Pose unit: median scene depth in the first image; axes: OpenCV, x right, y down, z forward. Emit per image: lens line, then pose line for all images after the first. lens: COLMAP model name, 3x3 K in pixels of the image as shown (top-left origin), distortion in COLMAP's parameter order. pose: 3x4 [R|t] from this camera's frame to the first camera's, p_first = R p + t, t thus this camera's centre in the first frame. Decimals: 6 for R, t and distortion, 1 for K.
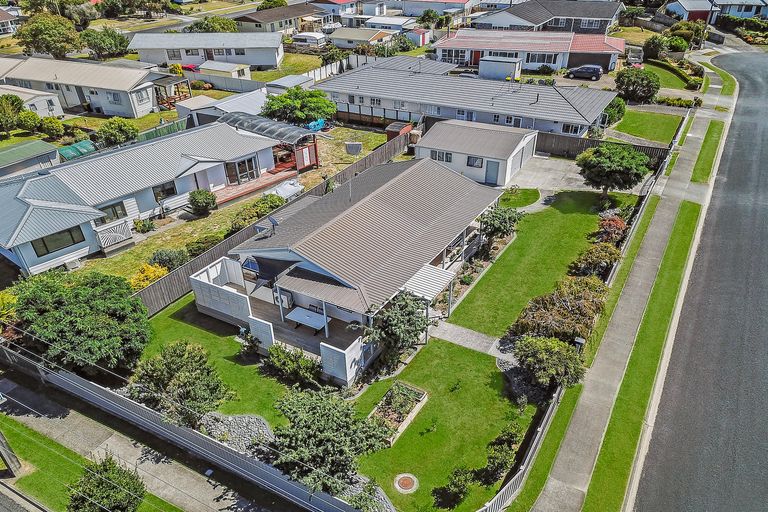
lens RADIAL K [[573.4, 0, 384.4], [0, 573.4, 272.9], [0, 0, 1]] dist [0.043146, 0.000872]
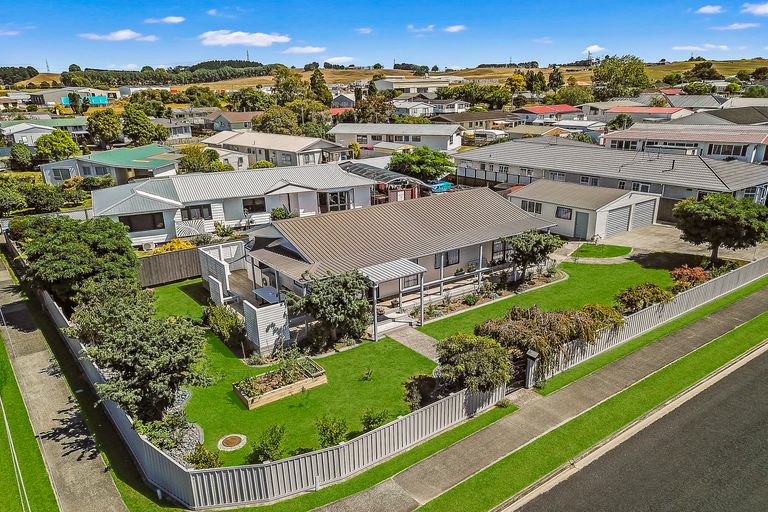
lens RADIAL K [[573.4, 0, 384.4], [0, 573.4, 272.9], [0, 0, 1]] dist [0.043146, 0.000872]
pose [[0.920021, 0.132965, -0.368621, 0.242459], [-0.207275, 0.963433, -0.169805, 0.104852], [0.332564, 0.232630, 0.913939, 0.116394]]
